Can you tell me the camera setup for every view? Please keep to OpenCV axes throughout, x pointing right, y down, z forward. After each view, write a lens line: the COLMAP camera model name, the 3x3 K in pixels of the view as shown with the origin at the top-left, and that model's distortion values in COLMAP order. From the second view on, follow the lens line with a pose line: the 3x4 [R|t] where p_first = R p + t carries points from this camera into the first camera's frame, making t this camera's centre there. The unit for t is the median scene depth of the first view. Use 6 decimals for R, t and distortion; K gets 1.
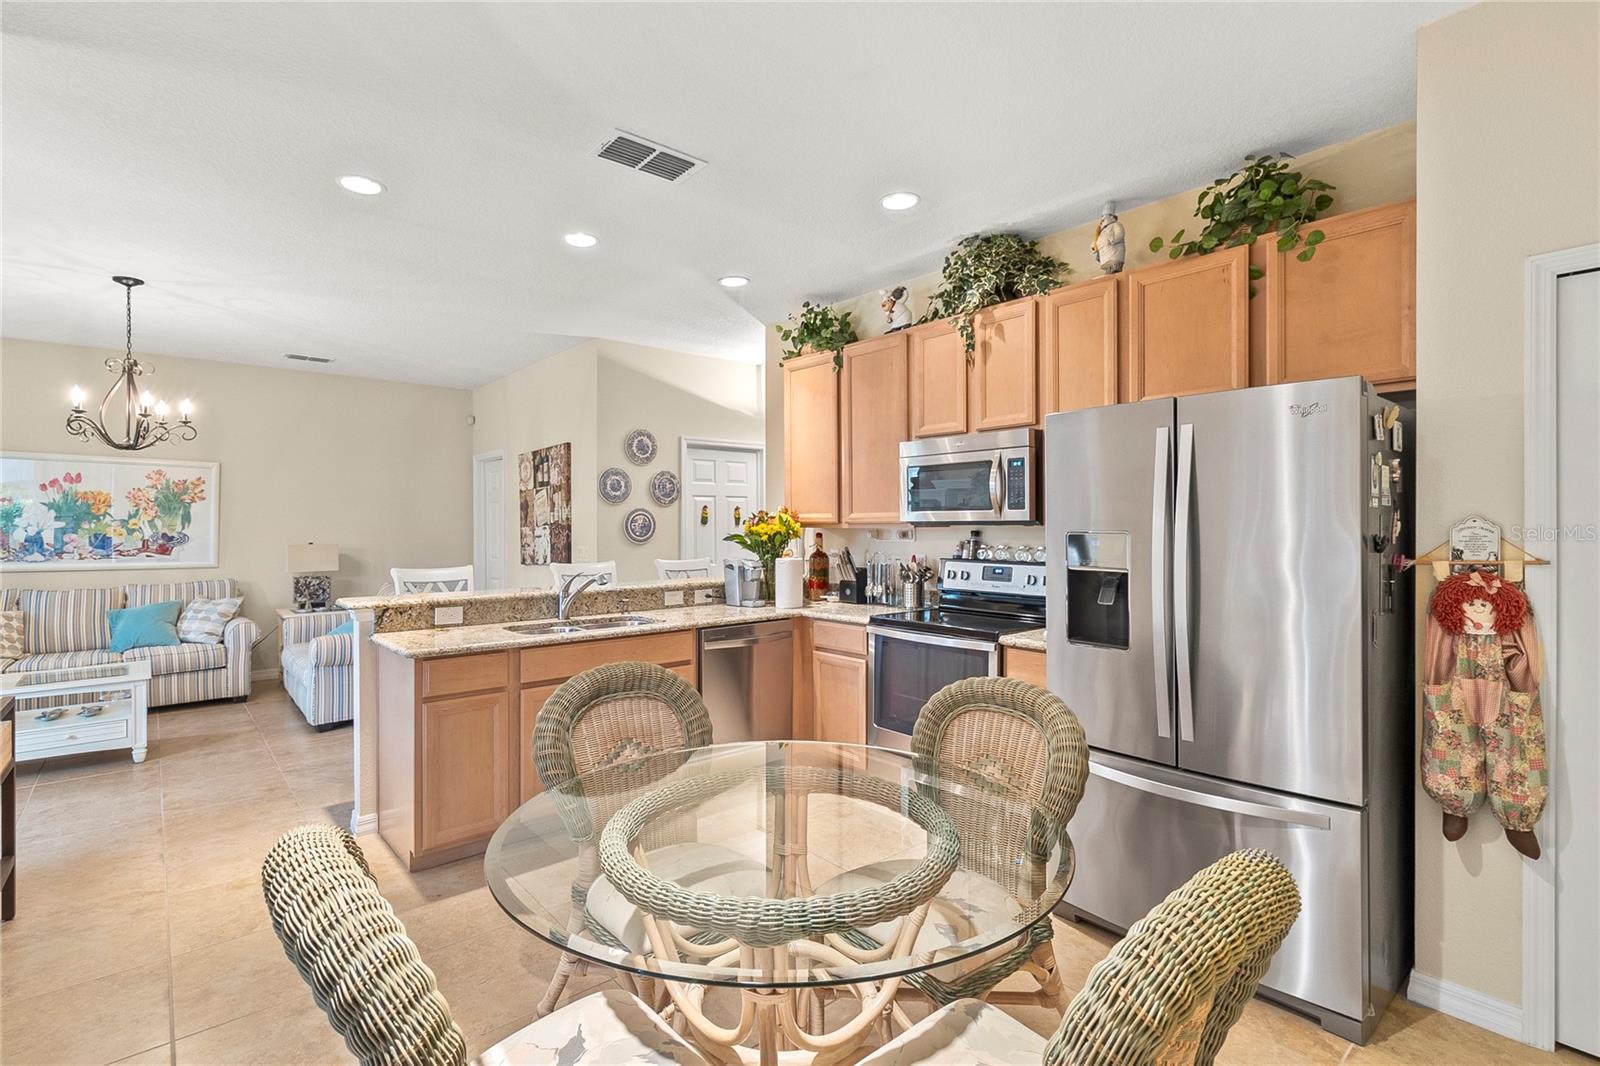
lens RADIAL K [[747.7, 0, 801.2], [0, 747.7, 525.1], [0, 0, 1]] dist [0.000047, 0.000075]
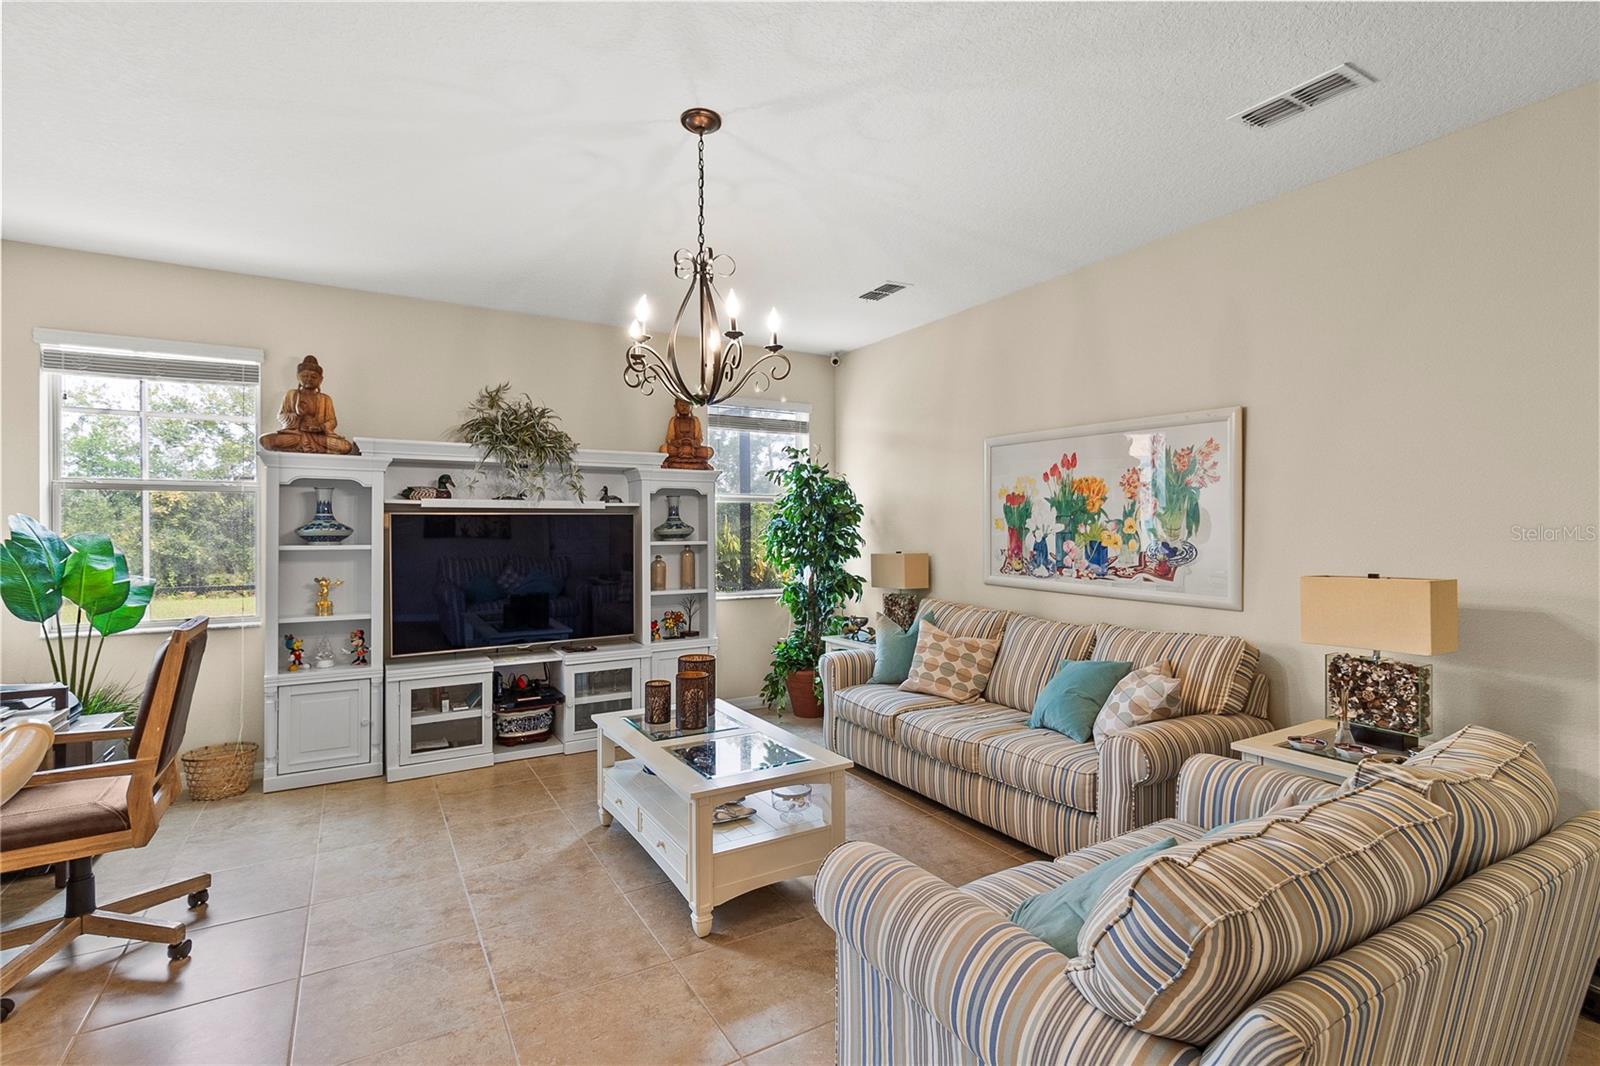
lens RADIAL K [[736.1, 0, 800.0], [0, 736.1, 533.0], [0, 0, 1]] dist [-0.001055, -0.000224]
pose [[-0.191175, 0.008002, -0.981523, -0.249806], [0.001093, 0.999968, 0.007940, -0.001285], [0.981555, 0.000445, -0.191178, 0.887116]]
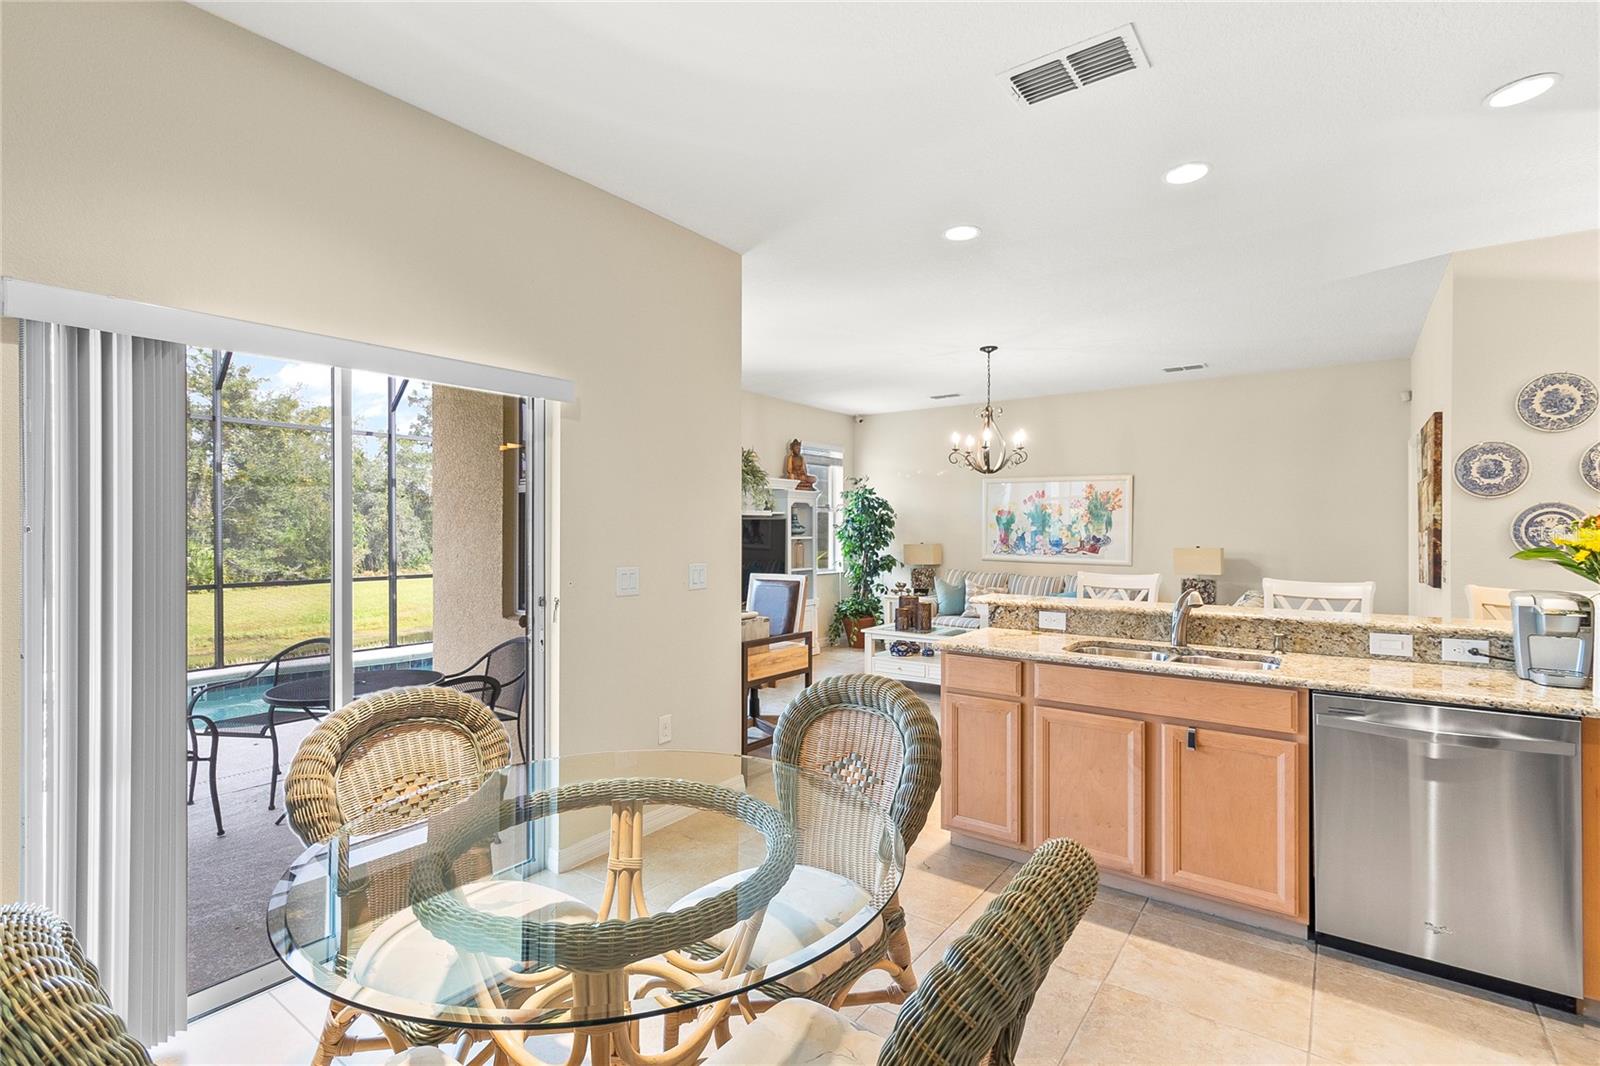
lens RADIAL K [[746.1, 0, 793.1], [0, 746.1, 533.4], [0, 0, 1]] dist [0.002261, 0.000688]
pose [[0.210332, 0.007588, -0.977601, 0.260987], [-0.001311, 0.999971, 0.007479, -0.001306], [0.977629, -0.000291, 0.210336, 0.275025]]
